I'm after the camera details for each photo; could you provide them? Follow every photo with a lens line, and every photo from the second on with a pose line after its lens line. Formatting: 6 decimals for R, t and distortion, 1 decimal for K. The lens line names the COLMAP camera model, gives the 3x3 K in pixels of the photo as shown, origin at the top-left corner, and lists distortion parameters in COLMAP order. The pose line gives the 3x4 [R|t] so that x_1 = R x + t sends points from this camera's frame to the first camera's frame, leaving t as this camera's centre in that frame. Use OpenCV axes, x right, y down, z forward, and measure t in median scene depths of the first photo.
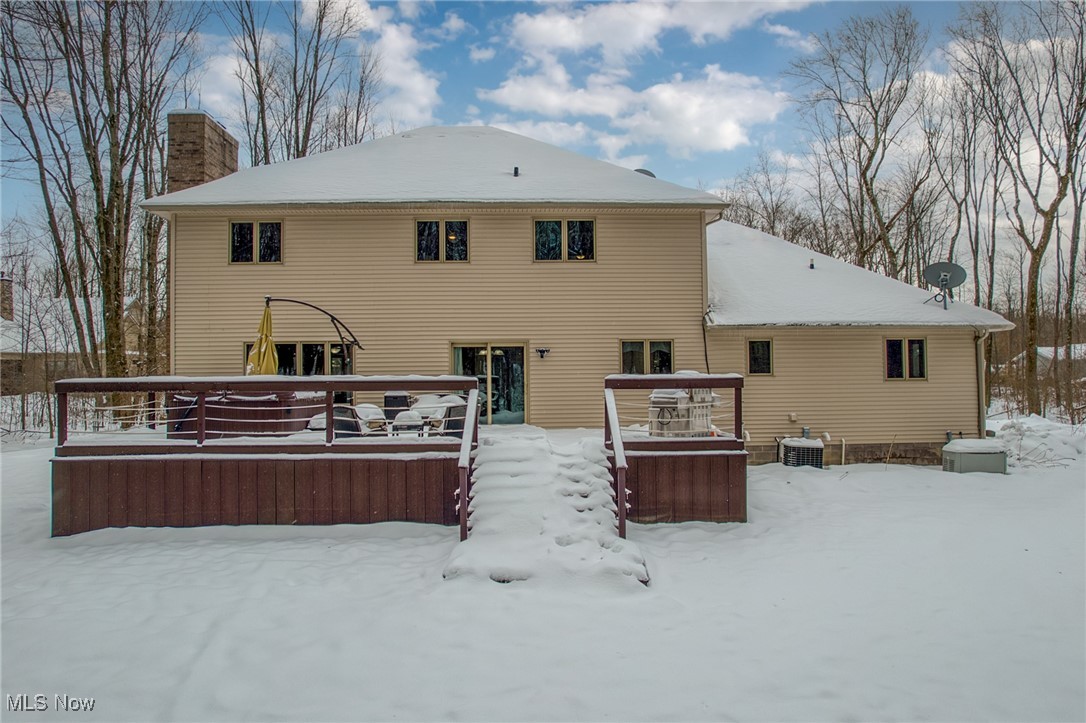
lens RADIAL K [[694.6, 0, 551.0], [0, 694.6, 369.7], [0, 0, 1]] dist [-0.061293, 0.048002]
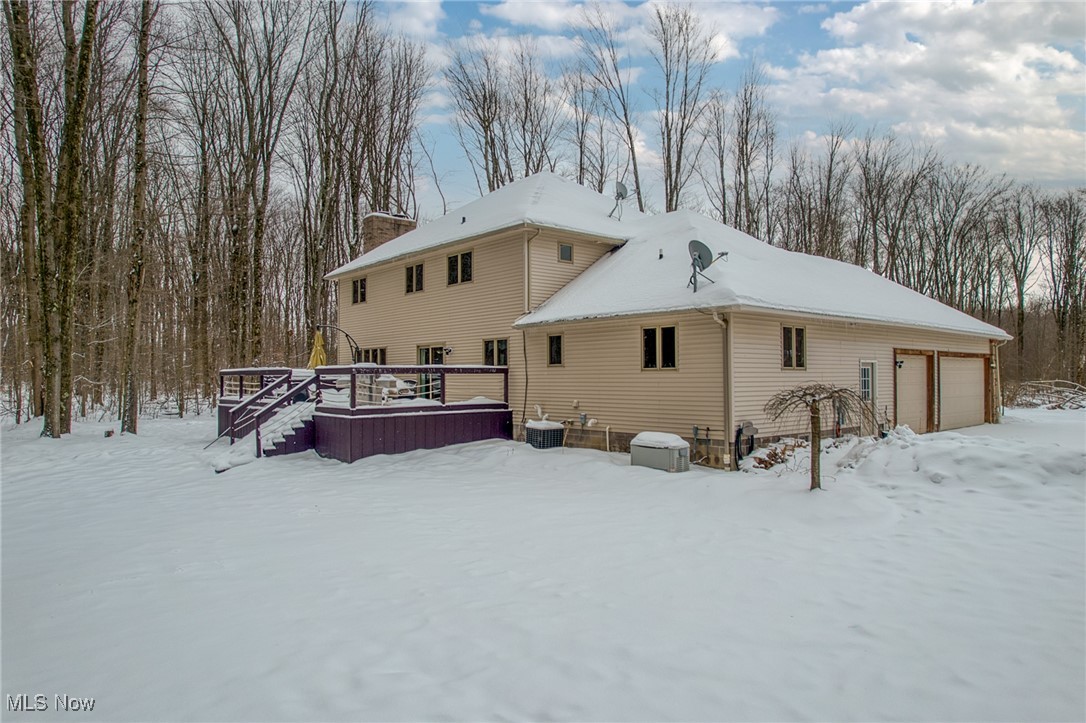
lens RADIAL K [[694.6, 0, 551.0], [0, 694.6, 369.7], [0, 0, 1]] dist [-0.061293, 0.048002]
pose [[0.627407, -0.001627, -0.778690, 1.210339], [0.007519, 0.999964, 0.003969, 0.010237], [0.778655, -0.008345, 0.627396, 0.278352]]
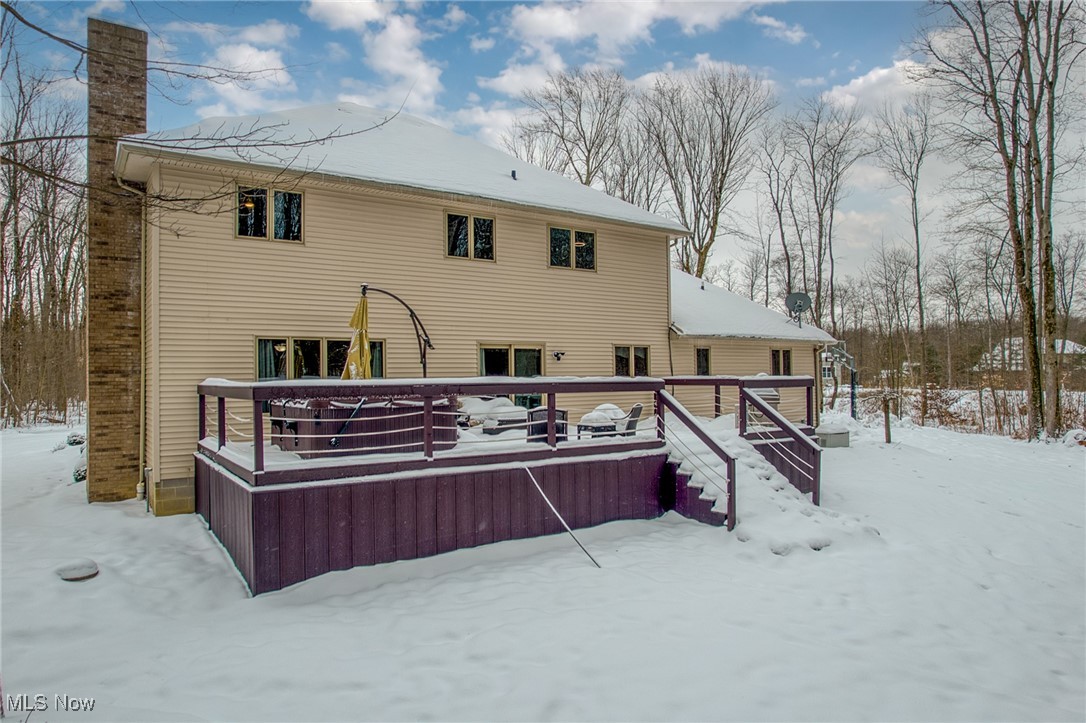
lens RADIAL K [[694.6, 0, 551.0], [0, 694.6, 369.7], [0, 0, 1]] dist [-0.061293, 0.048002]
pose [[0.840131, 0.006066, 0.542349, -0.582063], [-0.003979, 0.999979, -0.005020, 0.002071], [-0.542369, 0.002060, 0.840138, 0.133393]]
